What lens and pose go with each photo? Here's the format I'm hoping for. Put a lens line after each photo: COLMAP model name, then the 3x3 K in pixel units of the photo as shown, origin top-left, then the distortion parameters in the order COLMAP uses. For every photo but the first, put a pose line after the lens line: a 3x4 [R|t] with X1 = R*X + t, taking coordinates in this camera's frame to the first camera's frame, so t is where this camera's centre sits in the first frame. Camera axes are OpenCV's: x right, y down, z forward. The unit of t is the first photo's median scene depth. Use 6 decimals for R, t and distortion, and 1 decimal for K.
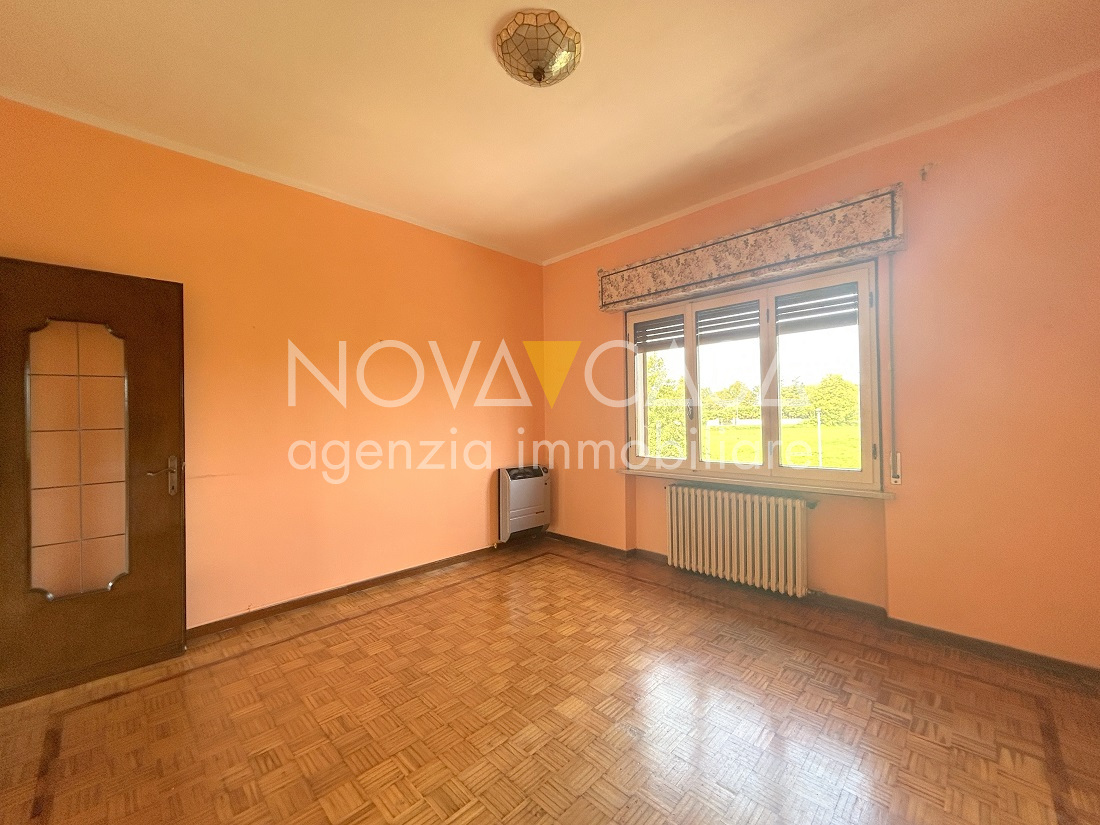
lens RADIAL K [[443.9, 0, 549.3], [0, 443.9, 418.6], [0, 0, 1]] dist [-0.003024, 0.000516]
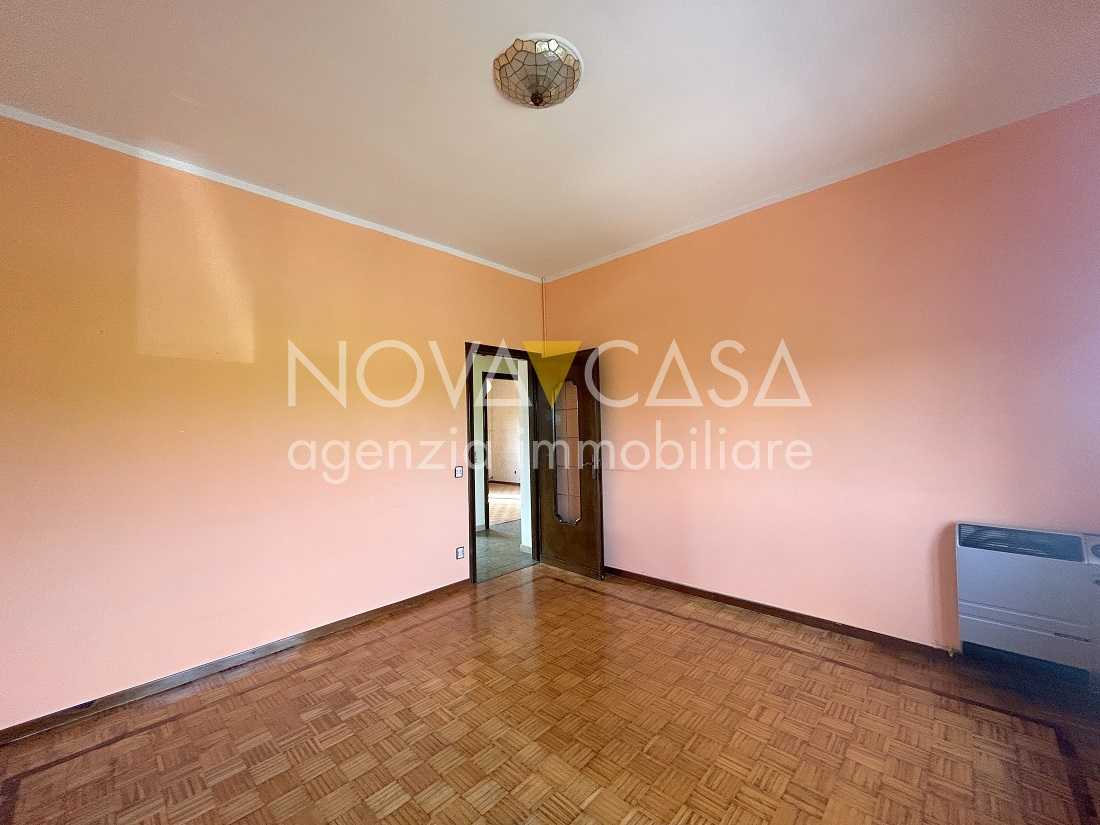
lens RADIAL K [[443.9, 0, 548.1], [0, 443.9, 415.6], [0, 0, 1]] dist [-0.003024, 0.000516]
pose [[0.025523, -0.008974, -0.999634, 0.580779], [0.014222, 0.999862, -0.008613, -0.034206], [0.999573, -0.013997, 0.025647, 0.595377]]
